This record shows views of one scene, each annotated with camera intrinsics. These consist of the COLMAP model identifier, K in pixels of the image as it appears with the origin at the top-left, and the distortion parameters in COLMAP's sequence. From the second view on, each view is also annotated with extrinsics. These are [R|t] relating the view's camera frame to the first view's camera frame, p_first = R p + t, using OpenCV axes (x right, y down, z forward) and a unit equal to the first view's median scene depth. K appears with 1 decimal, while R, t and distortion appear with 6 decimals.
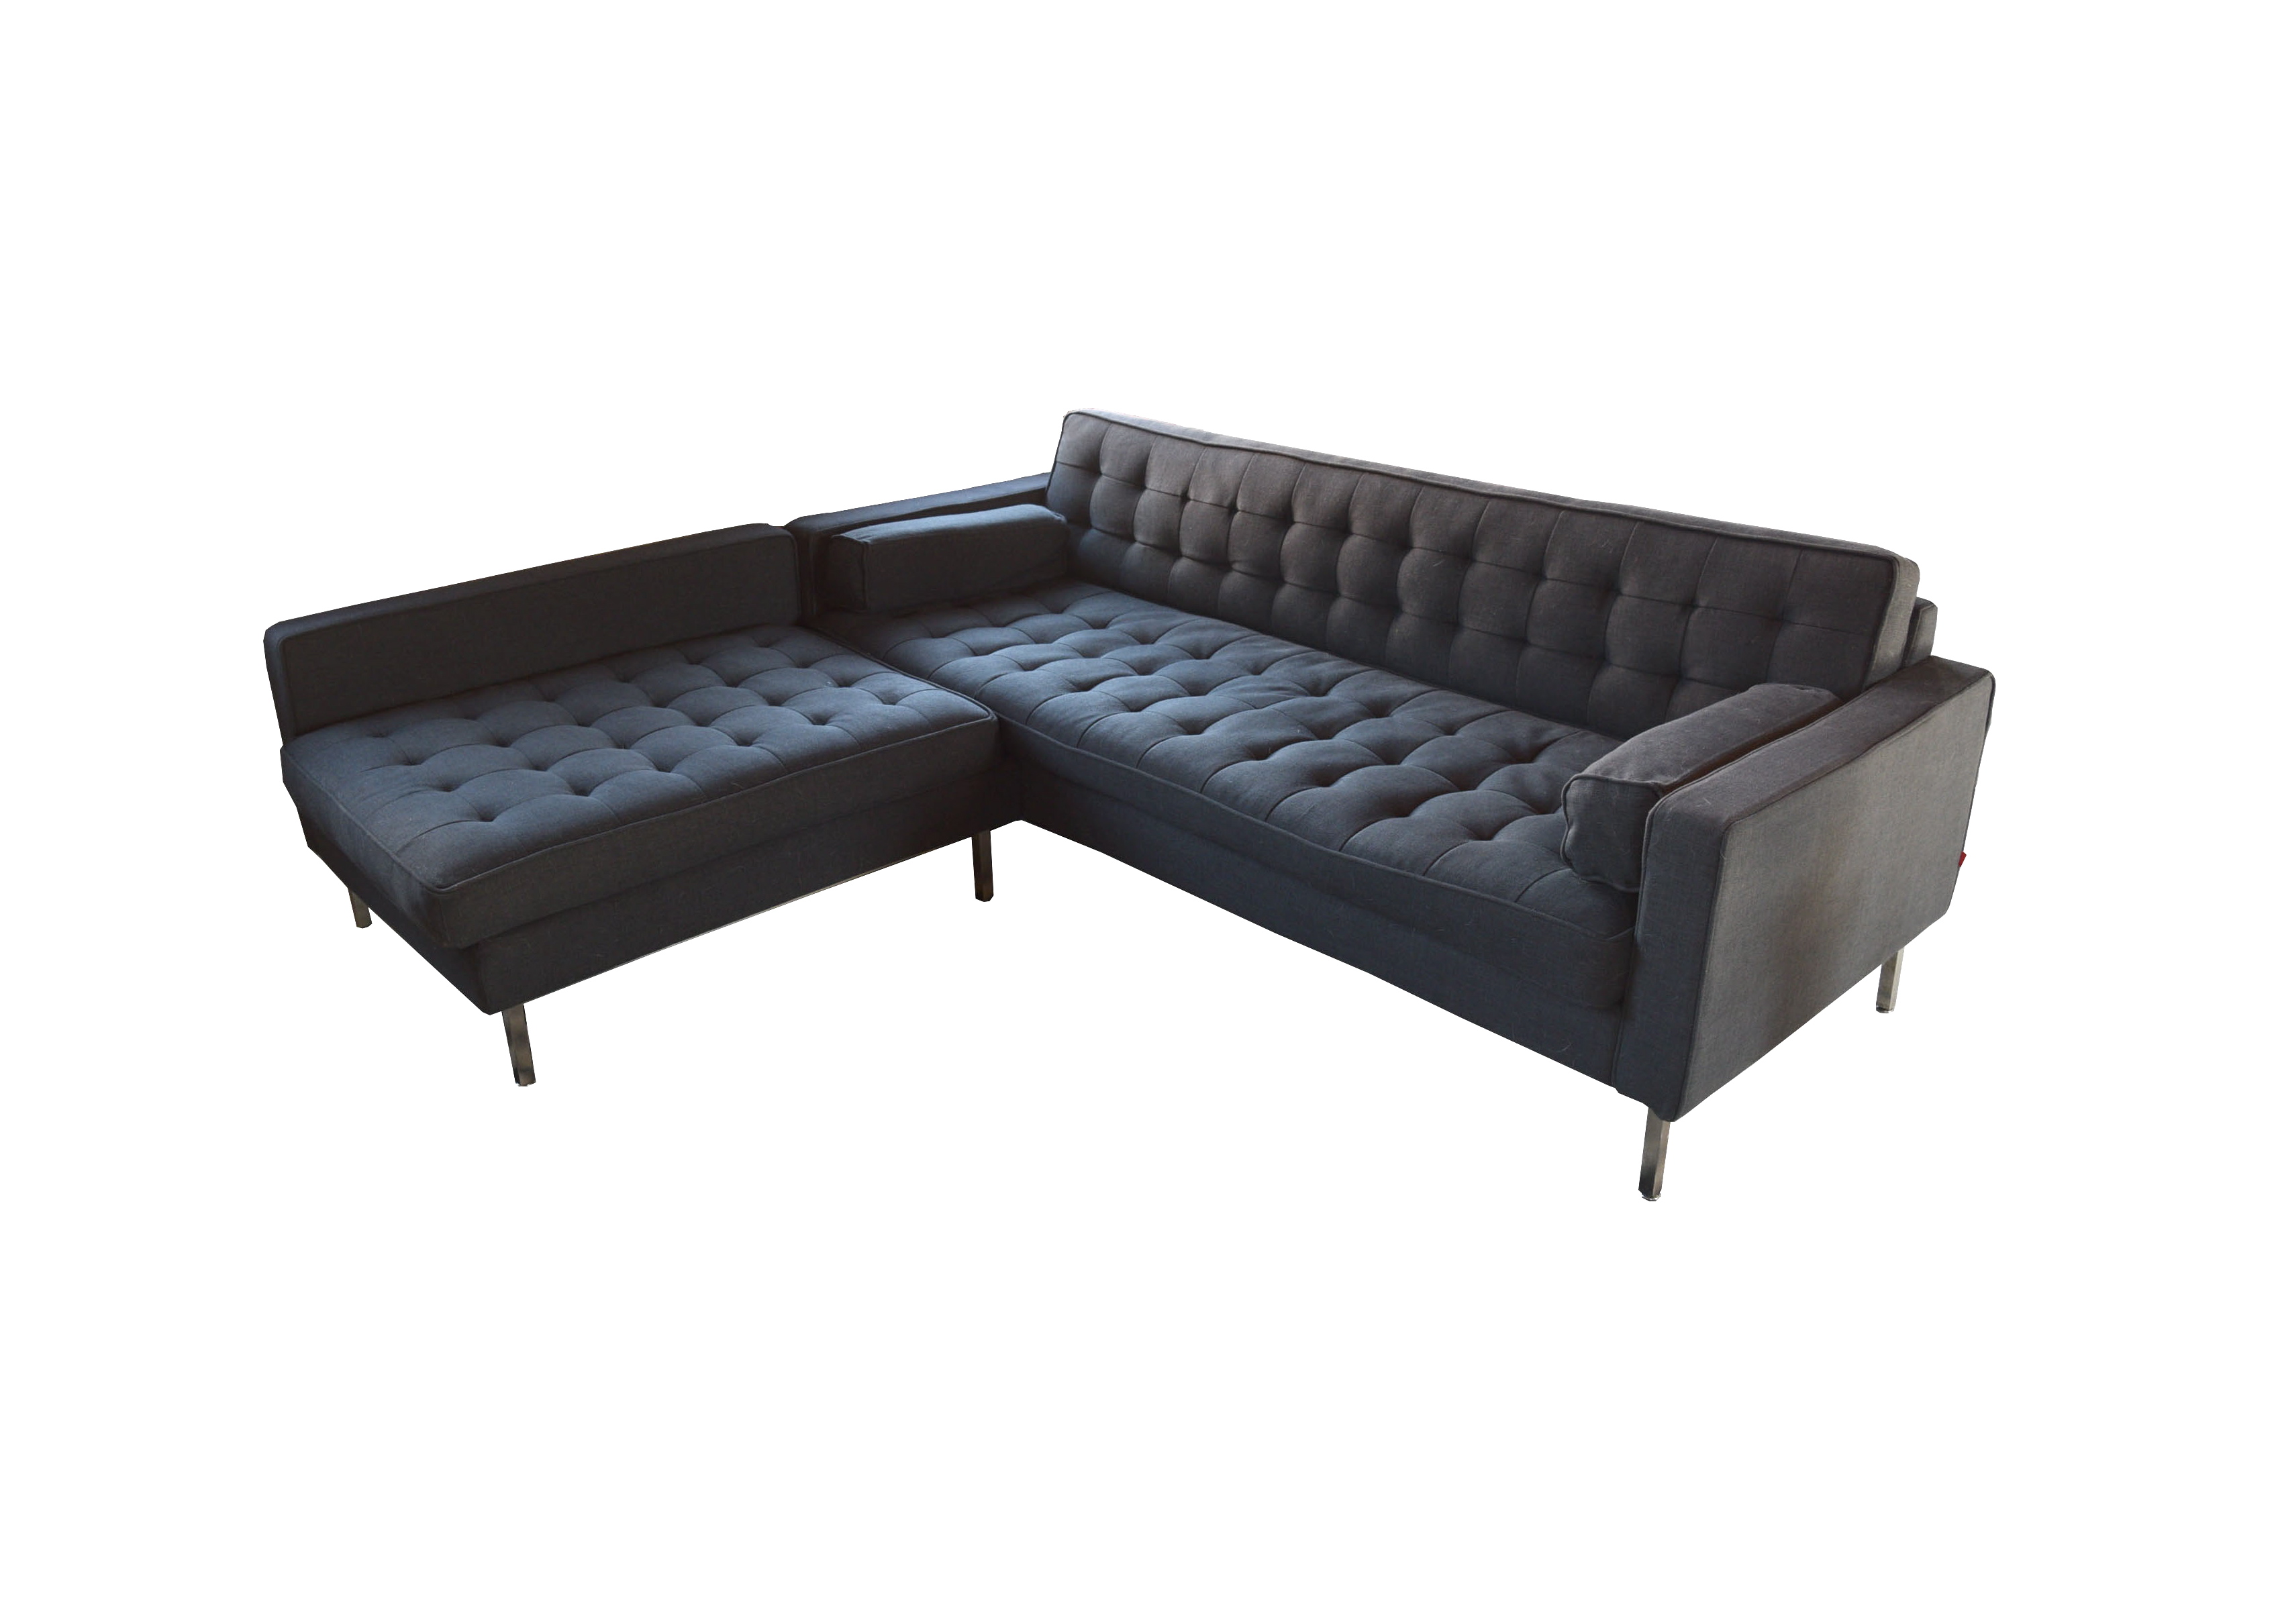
lens RADIAL K [[1694.3, 0, 1076.6], [0, 1694.3, 775.8], [0, 0, 1]] dist [-0.039591, -0.000398]
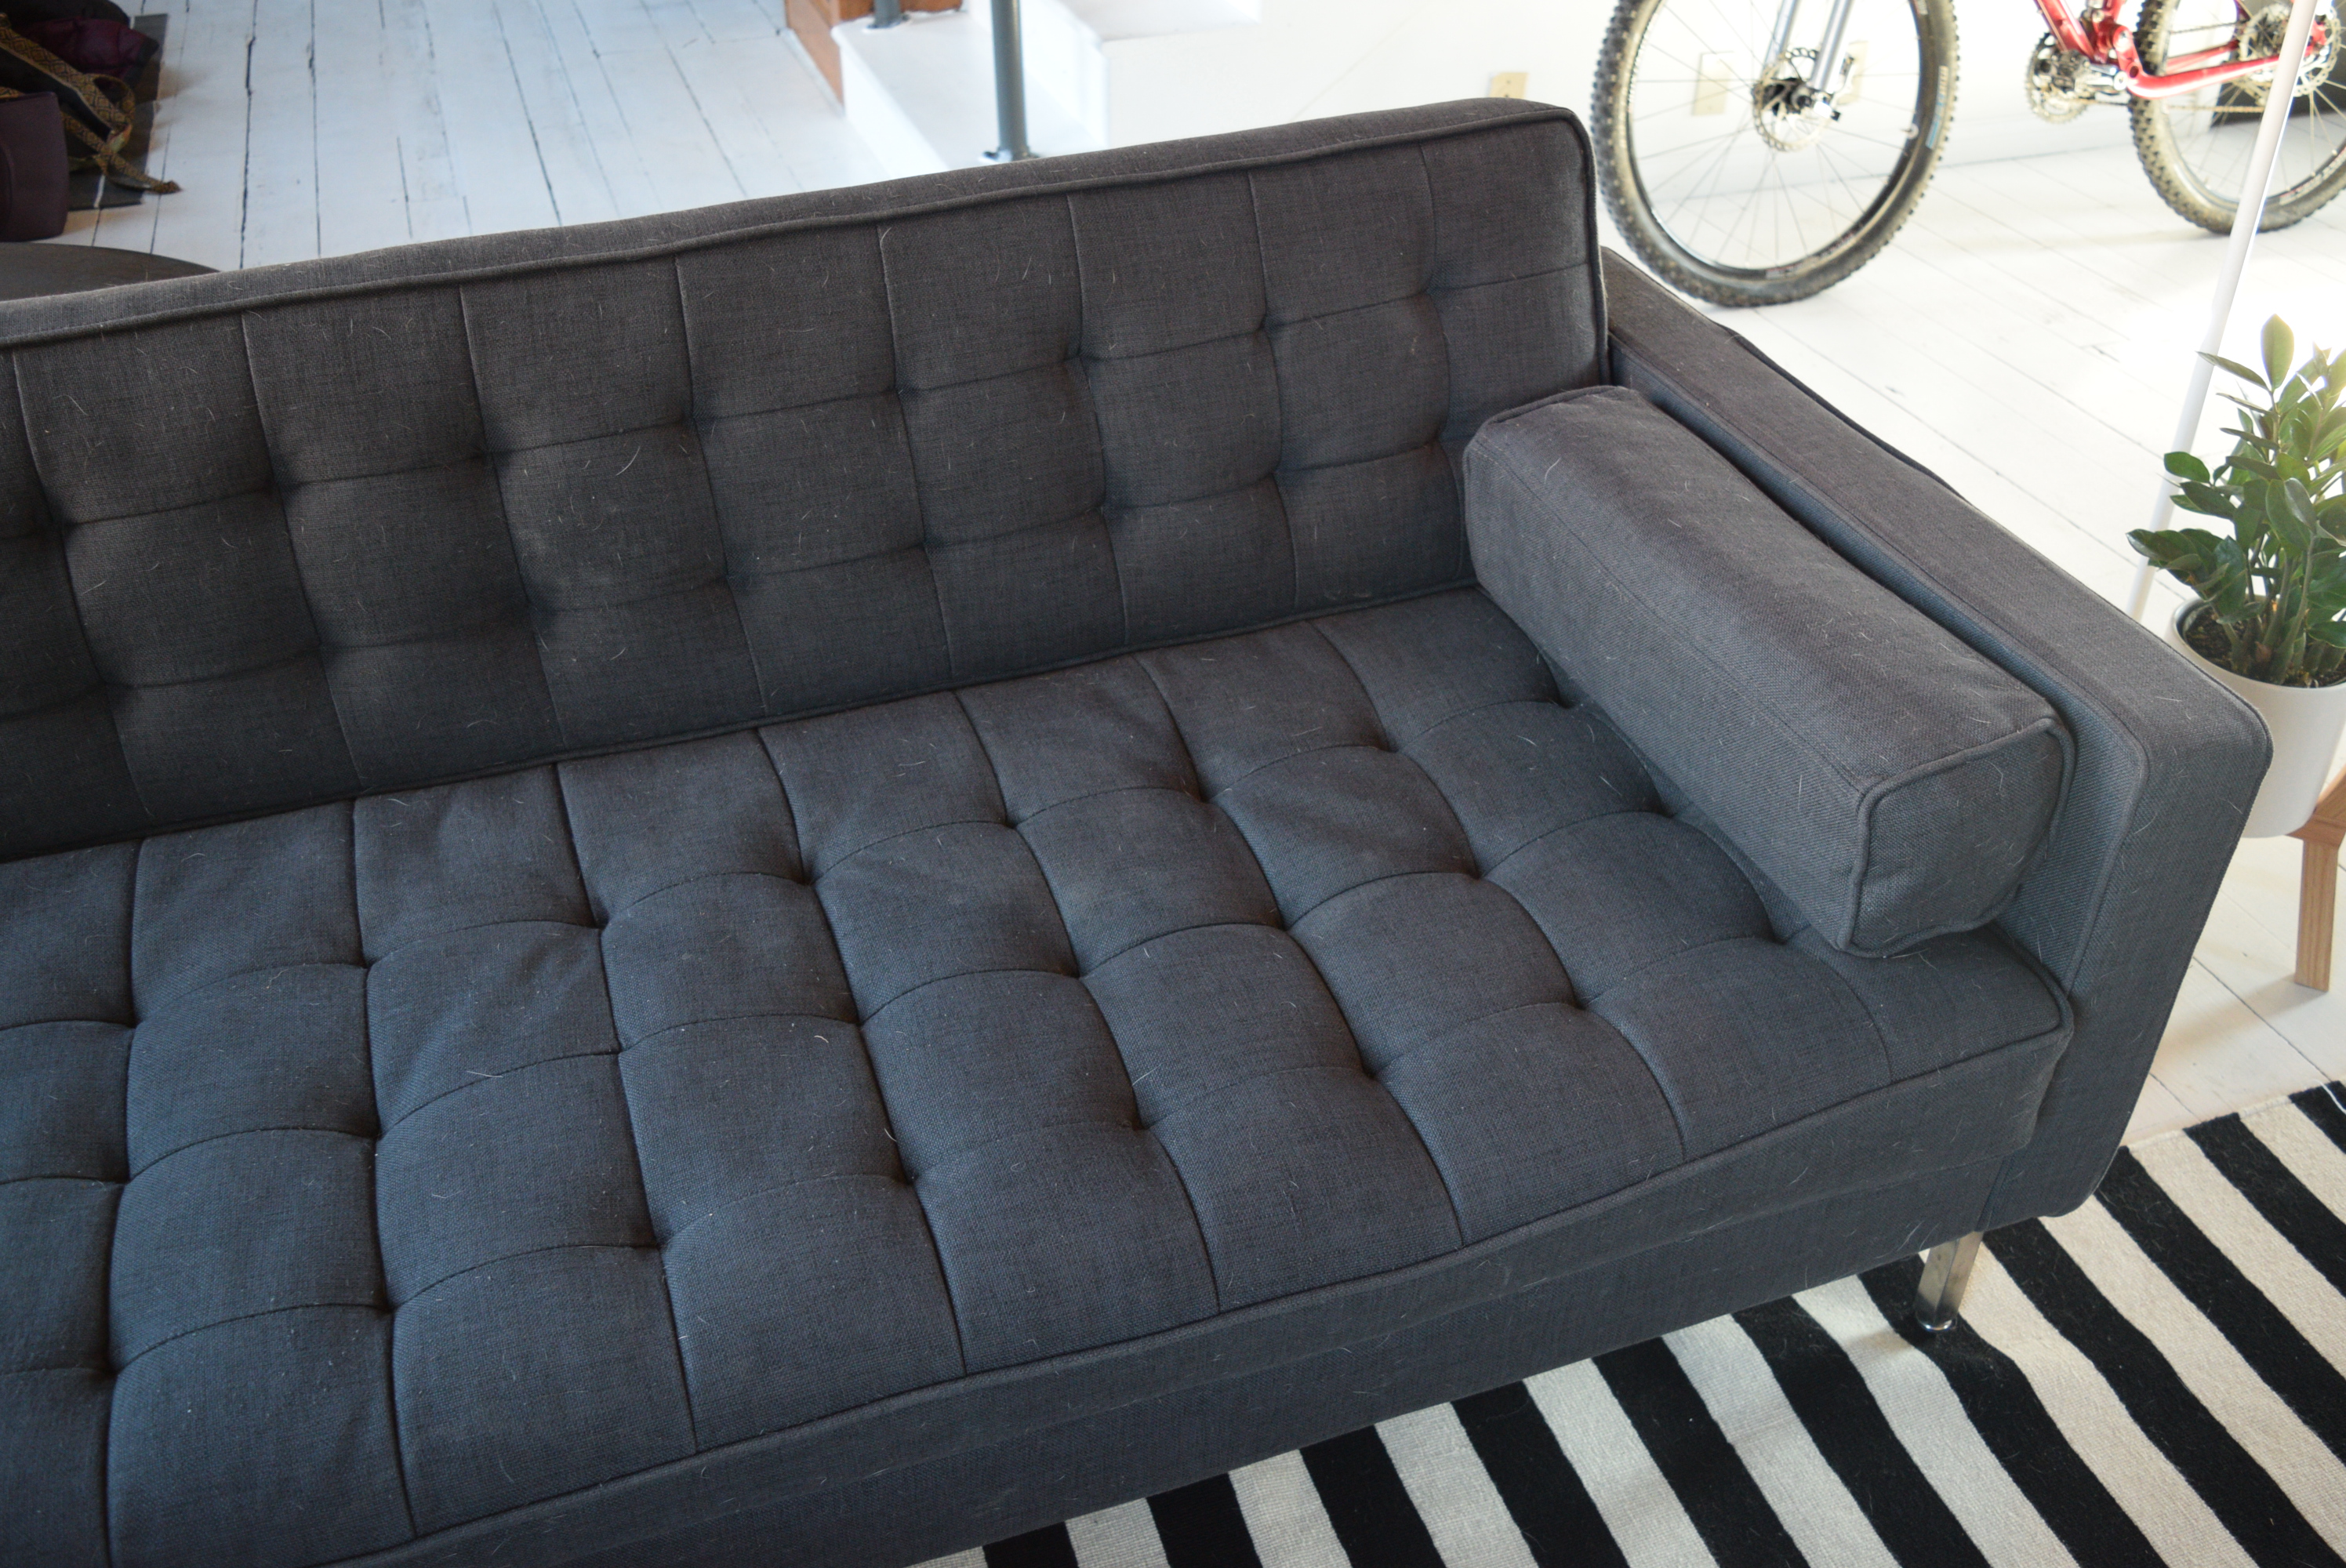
lens RADIAL K [[2117.4, 0, 1173.0], [0, 2117.4, 784.0], [0, 0, 1]] dist [-0.054712, -0.003514]
pose [[0.365702, -0.532332, 0.763469, -0.146559], [0.343667, 0.839553, 0.420765, -0.216030], [-0.864960, 0.108504, 0.489971, 0.632321]]
